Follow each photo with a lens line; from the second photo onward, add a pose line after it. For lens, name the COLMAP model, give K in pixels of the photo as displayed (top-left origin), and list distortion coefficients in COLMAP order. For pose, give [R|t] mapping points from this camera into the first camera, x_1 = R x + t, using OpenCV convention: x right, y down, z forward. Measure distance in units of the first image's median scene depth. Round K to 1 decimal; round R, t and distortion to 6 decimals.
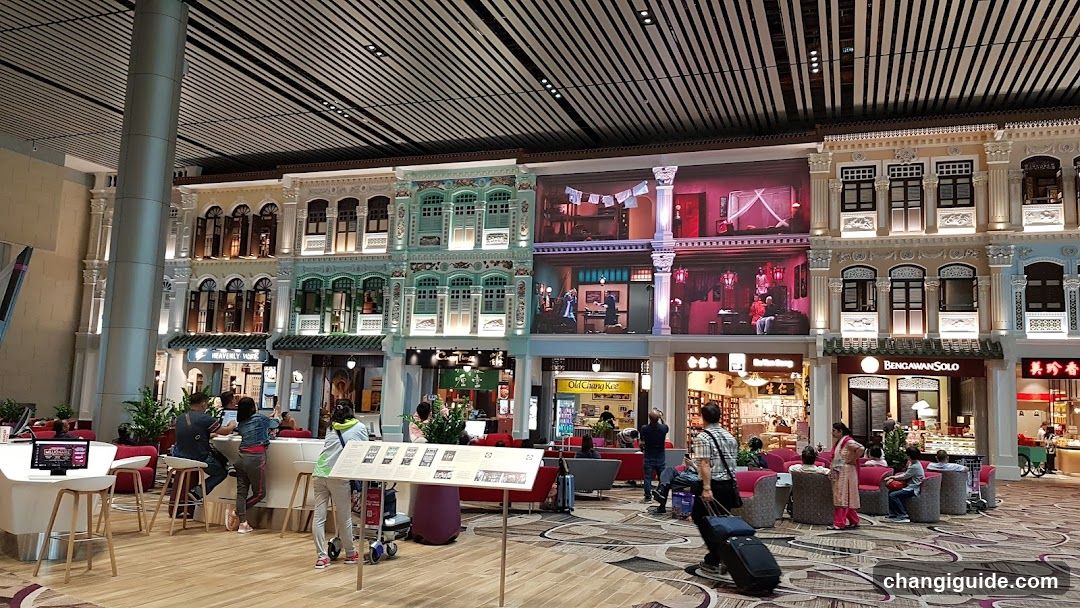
lens RADIAL K [[827.2, 0, 540.0], [0, 827.2, 304.0], [0, 0, 1]] dist [0.053376, -0.002451]
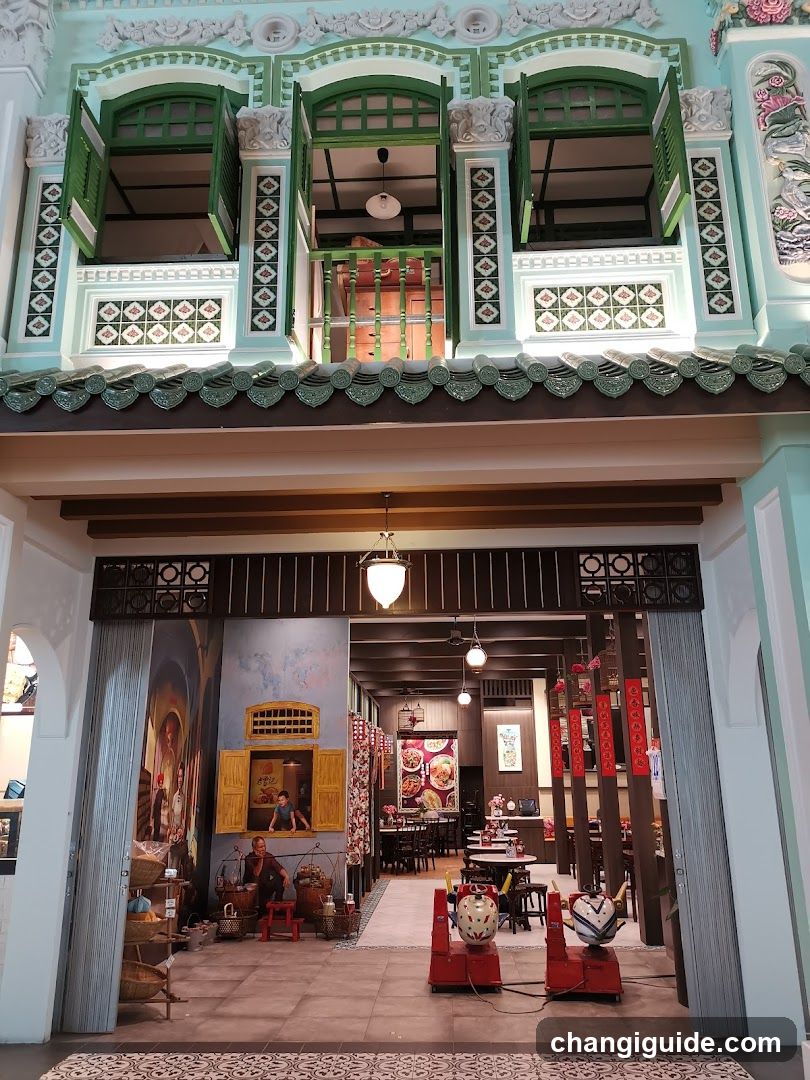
lens RADIAL K [[832.9, 0, 405.0], [0, 832.9, 540.0], [0, 0, 1]] dist [0.105634, -0.135282]
pose [[0.951332, 0.038679, 0.305732, -0.288920], [0.009662, 0.987861, -0.155040, 0.095564], [-0.308018, 0.150448, 0.939410, 0.864444]]
